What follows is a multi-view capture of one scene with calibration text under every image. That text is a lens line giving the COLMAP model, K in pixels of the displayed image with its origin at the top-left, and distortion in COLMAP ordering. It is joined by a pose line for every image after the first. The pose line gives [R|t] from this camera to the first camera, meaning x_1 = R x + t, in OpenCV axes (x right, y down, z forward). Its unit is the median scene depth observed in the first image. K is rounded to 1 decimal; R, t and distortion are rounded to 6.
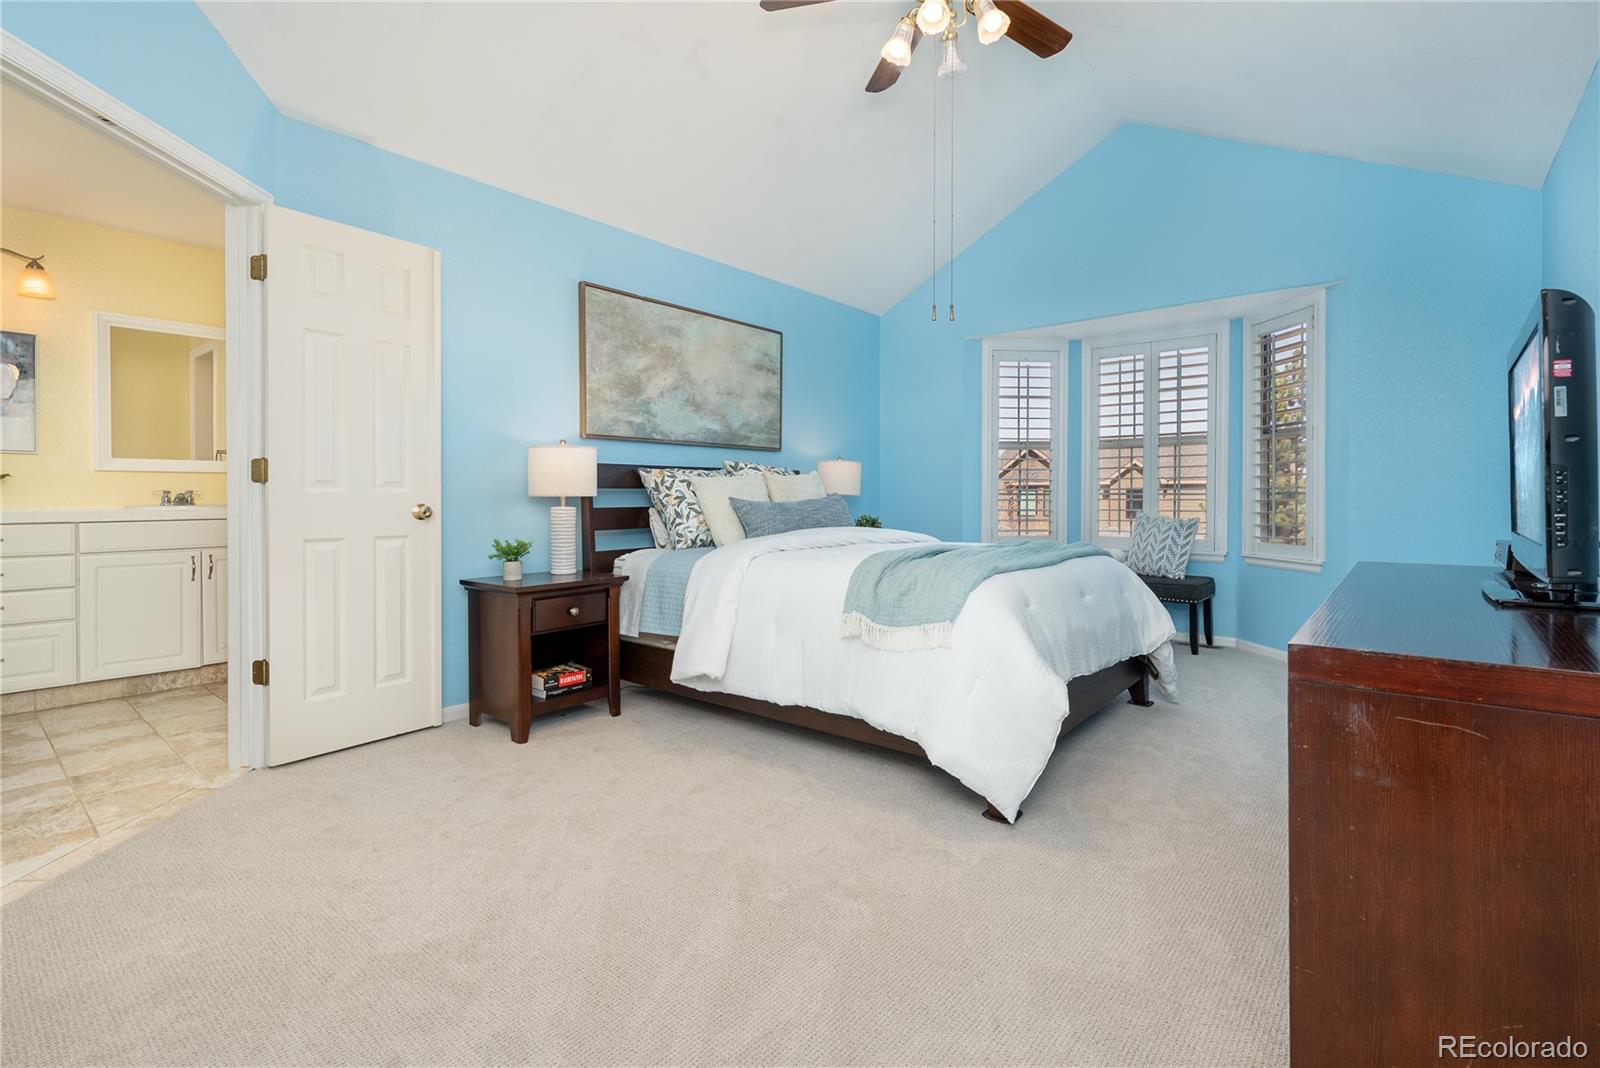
lens RADIAL K [[720.8, 0, 798.6], [0, 720.8, 502.5], [0, 0, 1]] dist [-0.002787, -0.000086]
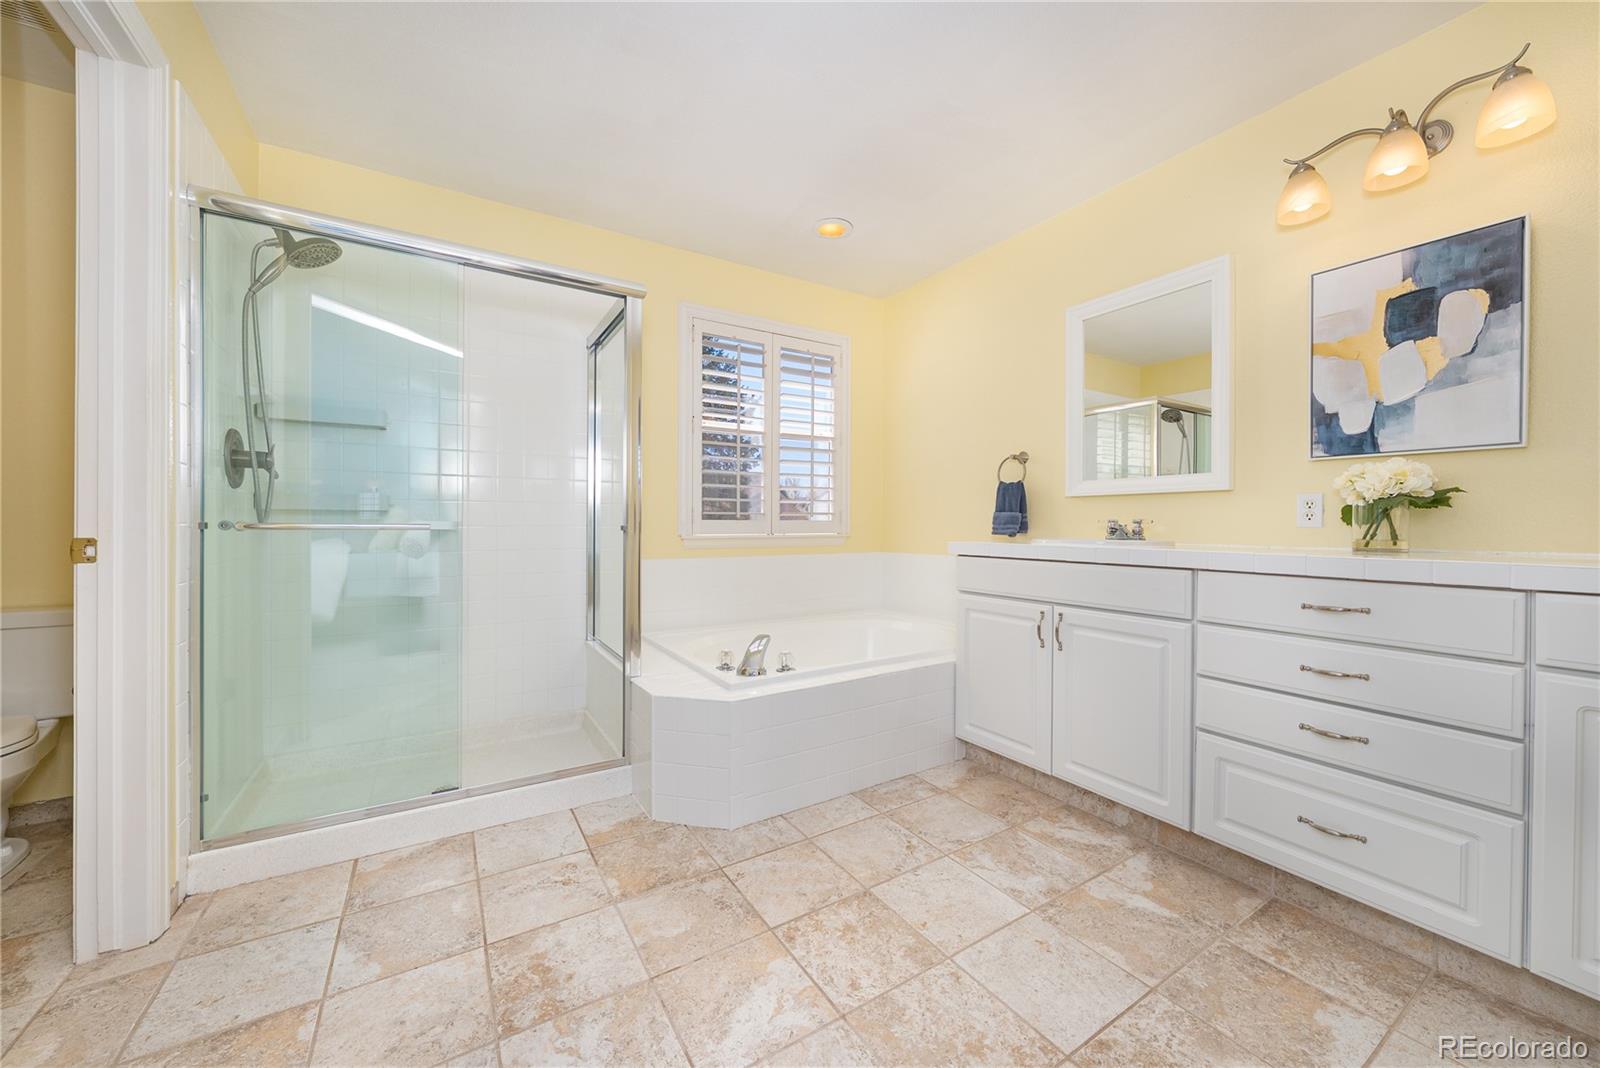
lens RADIAL K [[595.7, 0, 811.9], [0, 595.7, 528.7], [0, 0, 1]] dist [0.002089, -0.000119]
pose [[-0.304943, 0.004504, -0.952360, -0.504107], [-0.018484, 0.999772, 0.010647, -0.004480], [0.952191, 0.020850, -0.304790, 0.656588]]
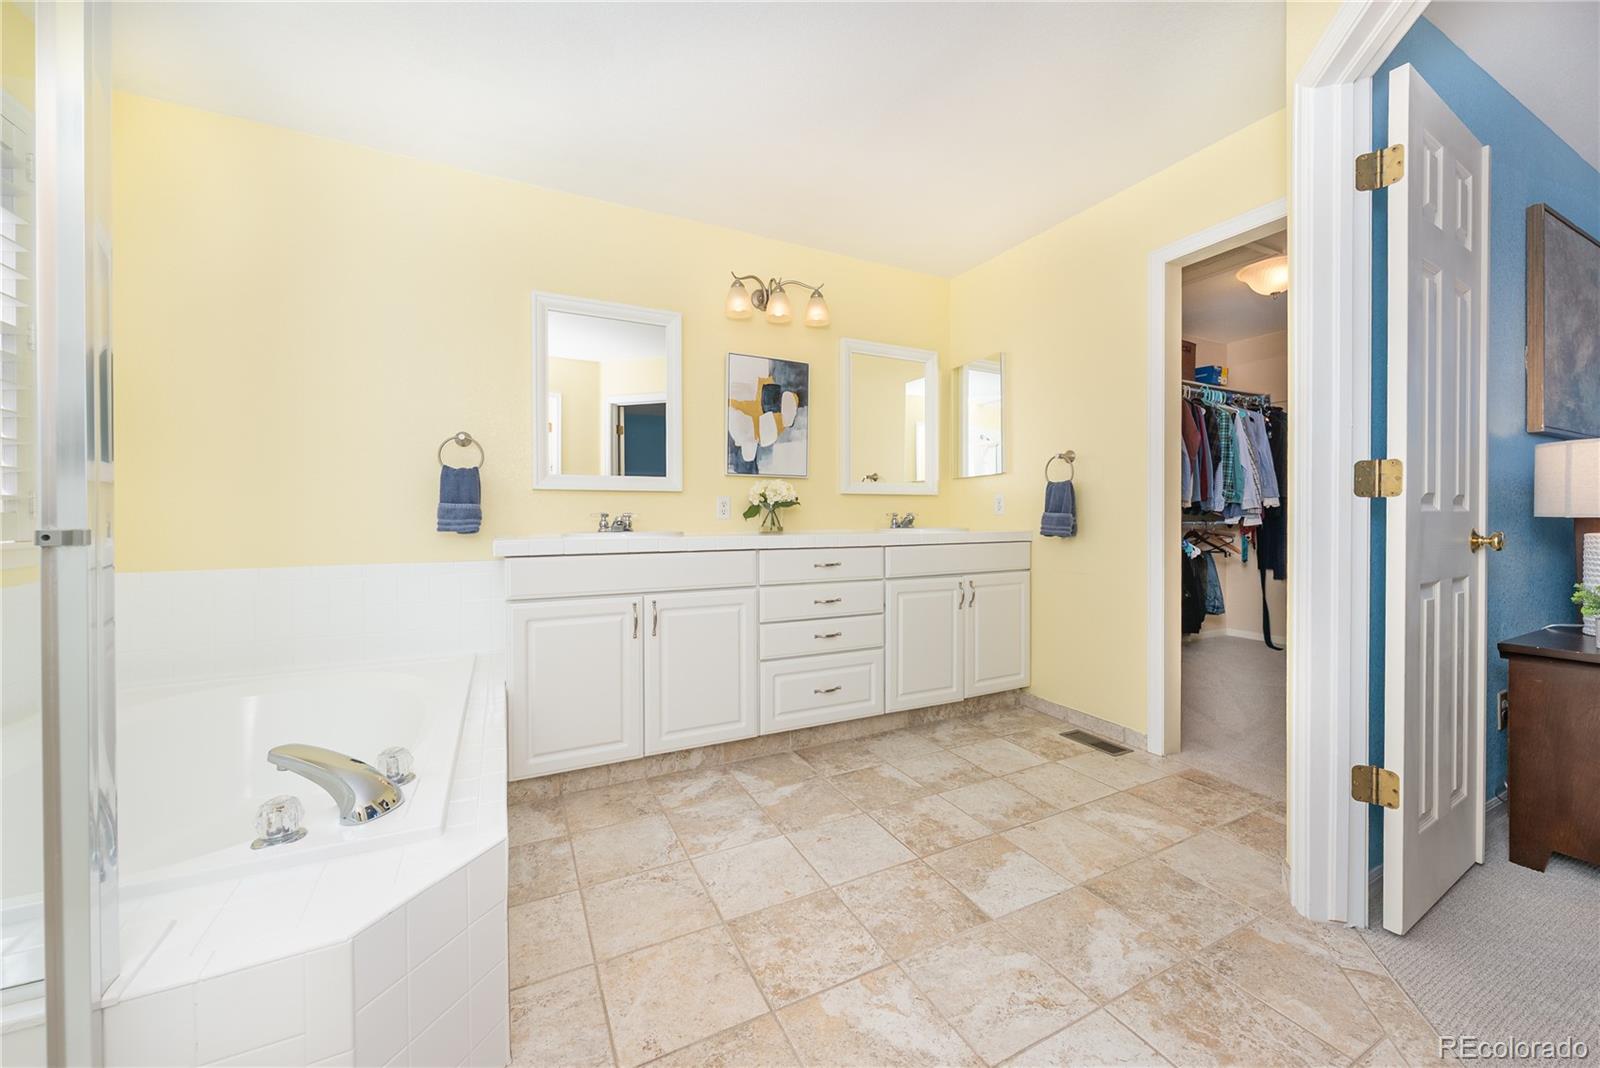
lens RADIAL K [[595.7, 0, 814.6], [0, 595.7, 521.2], [0, 0, 1]] dist [0.002089, -0.000119]
pose [[0.919572, -0.001717, -0.392918, -0.725196], [-0.001249, 0.999973, -0.007292, 0.000442], [0.392920, 0.007197, 0.919545, 0.215747]]
